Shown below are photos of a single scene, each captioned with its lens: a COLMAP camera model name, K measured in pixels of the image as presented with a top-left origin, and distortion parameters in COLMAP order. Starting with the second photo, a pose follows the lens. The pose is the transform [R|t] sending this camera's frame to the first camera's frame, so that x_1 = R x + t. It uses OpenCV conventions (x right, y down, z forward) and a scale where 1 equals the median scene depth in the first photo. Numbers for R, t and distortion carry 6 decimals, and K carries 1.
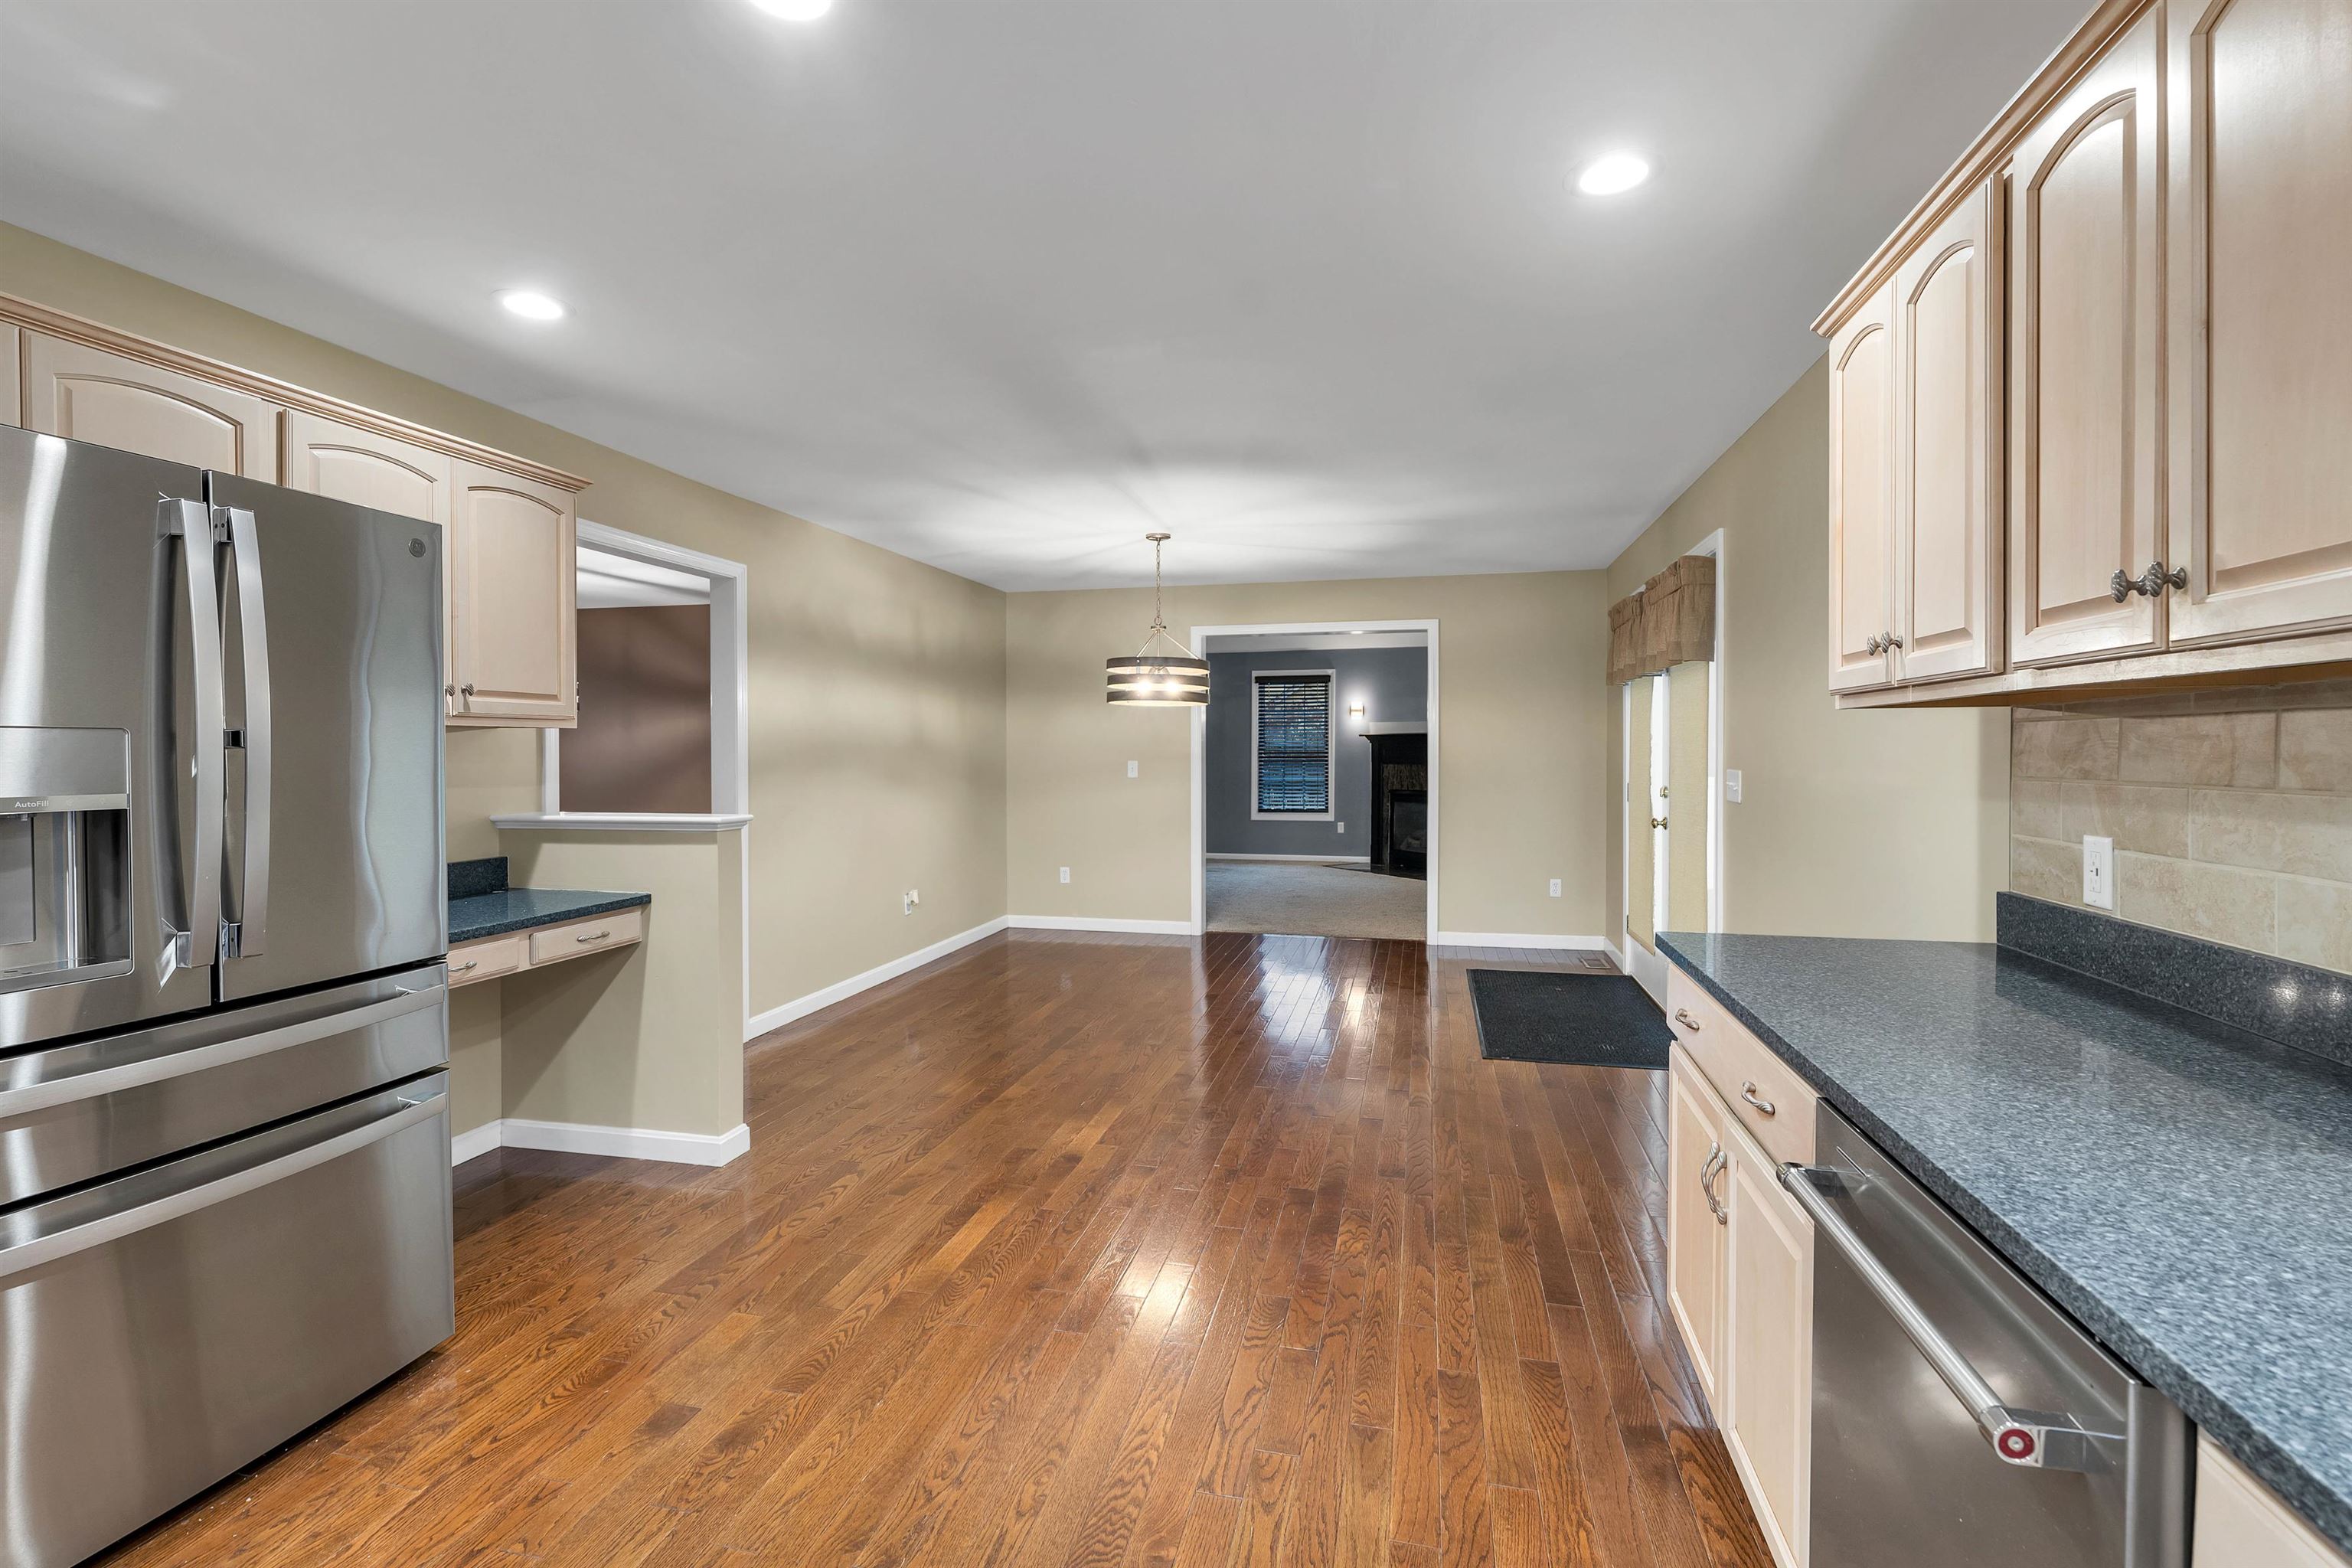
lens RADIAL K [[1084.5, 0, 1177.6], [0, 1084.5, 766.6], [0, 0, 1]] dist [0.001875, -0.000707]
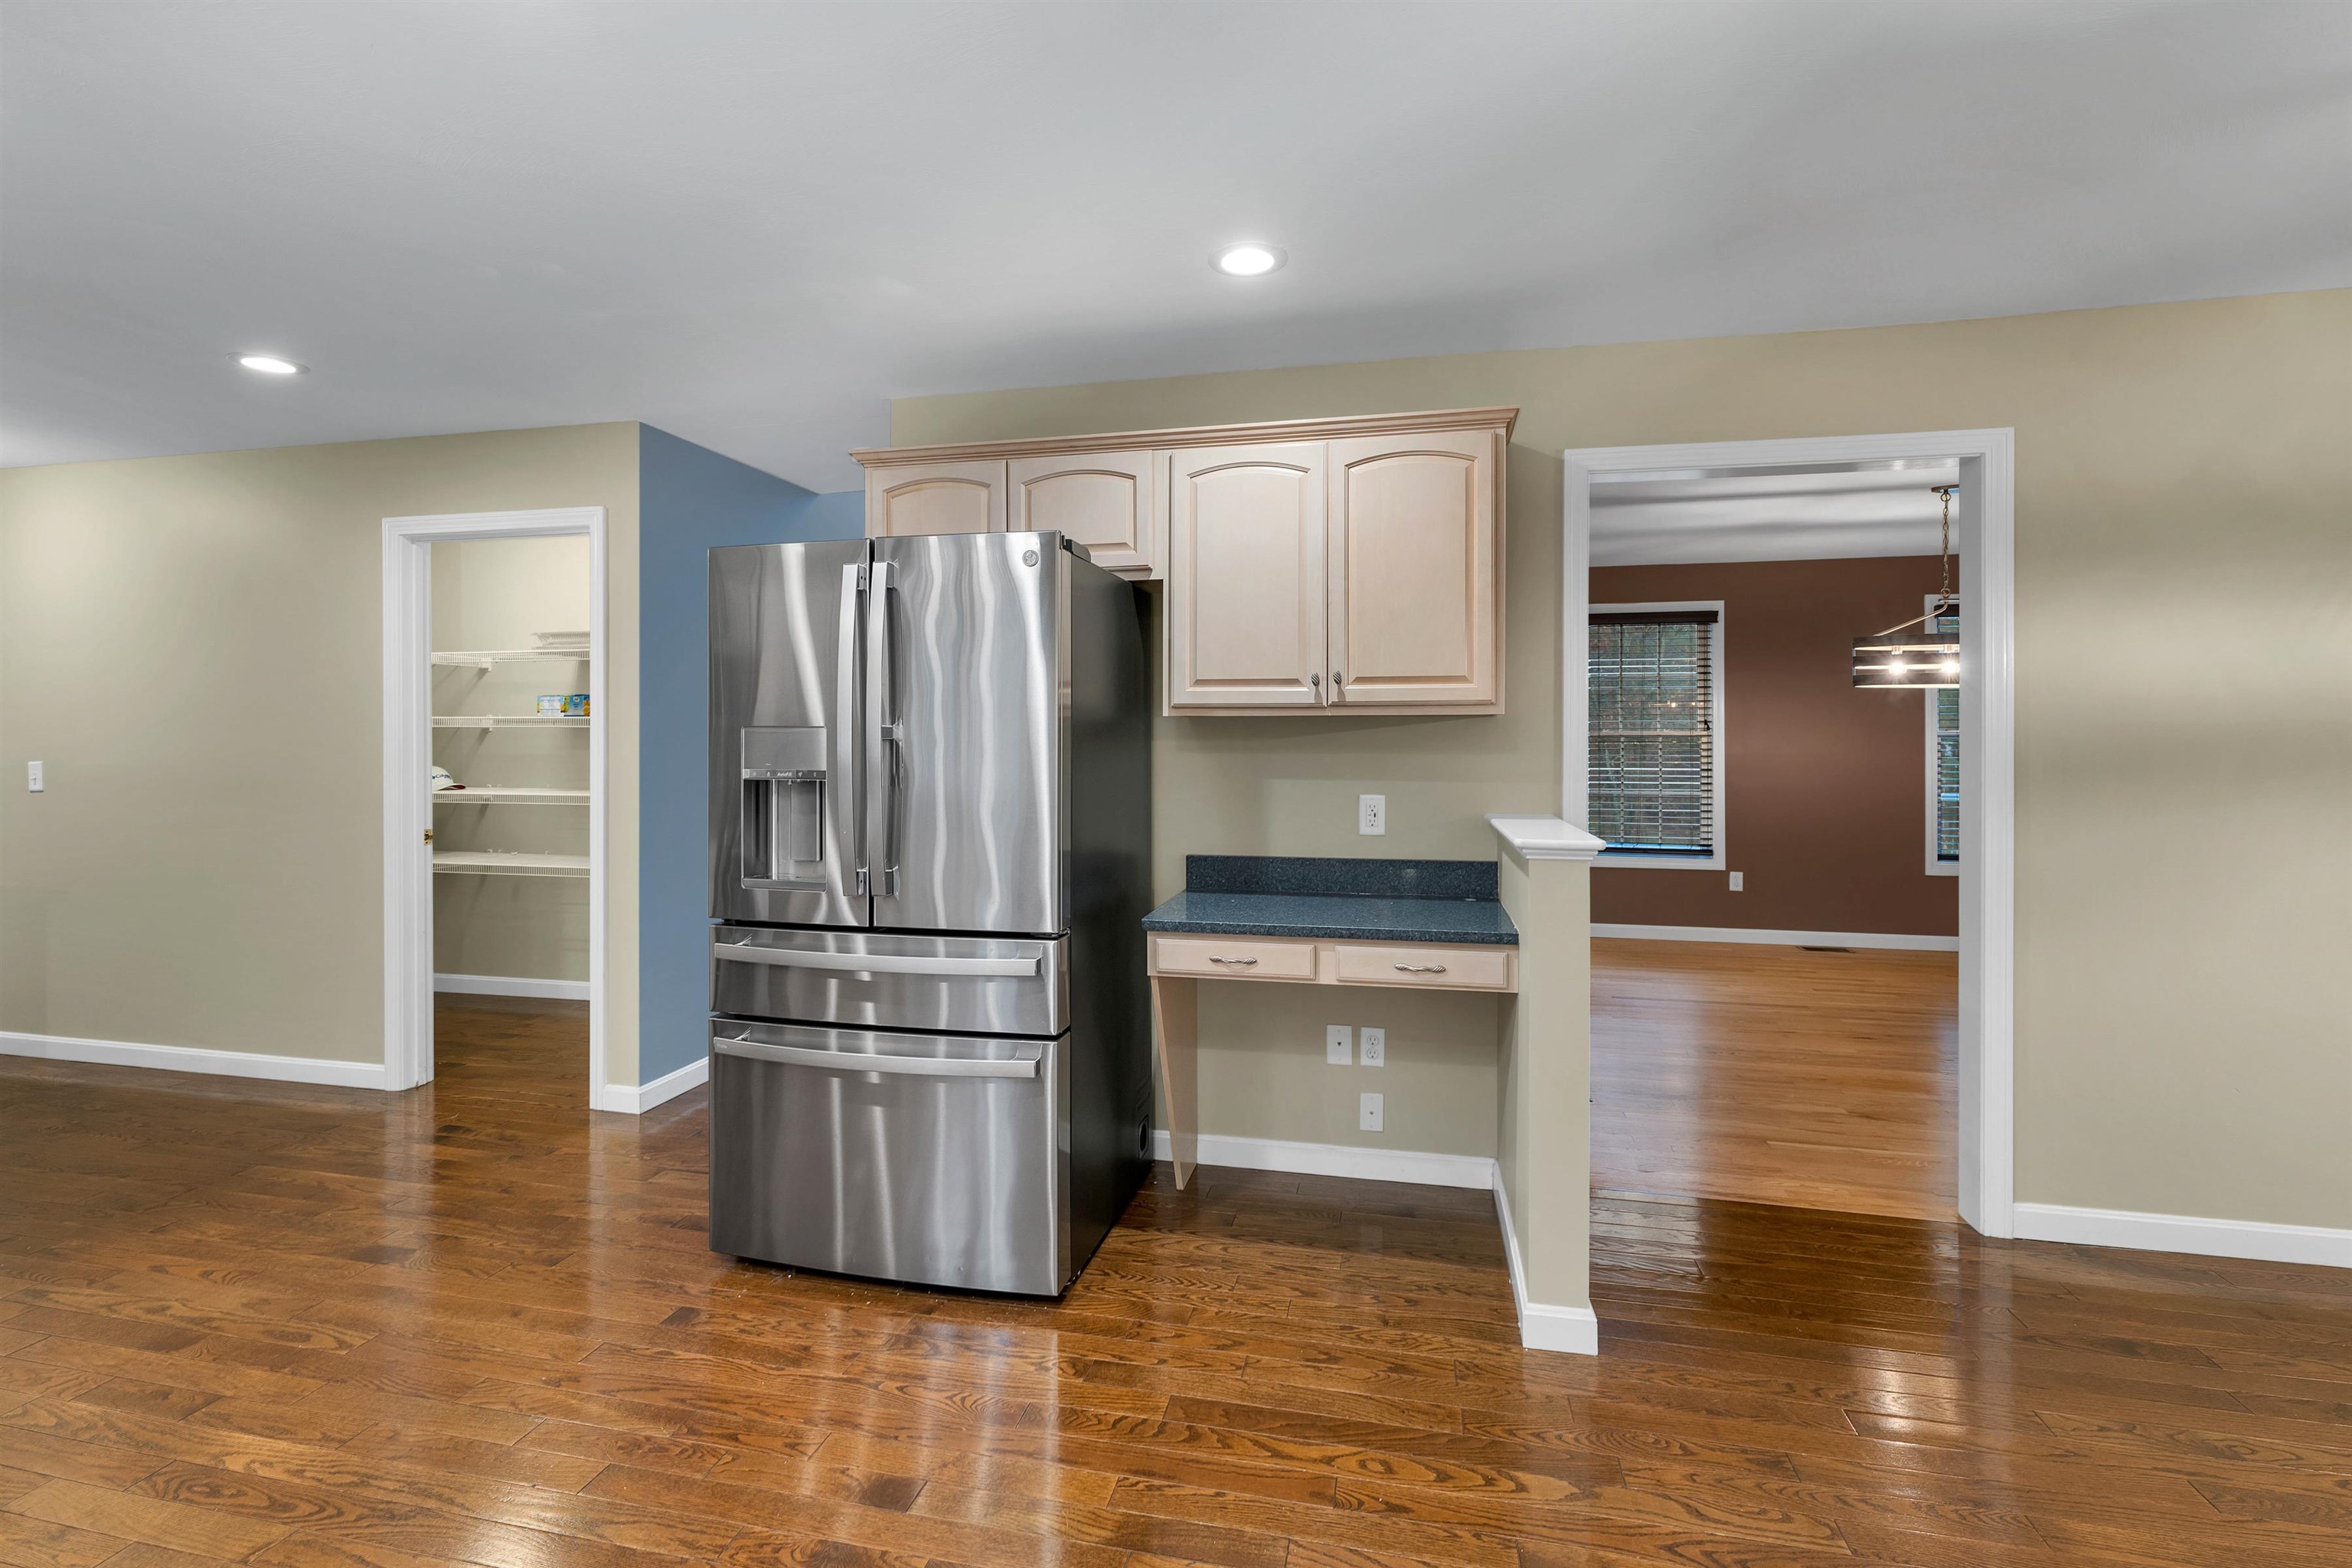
lens RADIAL K [[1084.5, 0, 1153.6], [0, 1084.5, 716.1], [0, 0, 1]] dist [0.001875, -0.000707]
pose [[-0.004789, -0.008946, -0.999949, 0.303352], [-0.015127, 0.999846, -0.008872, -0.025658], [0.999874, 0.015084, -0.004923, 0.839782]]
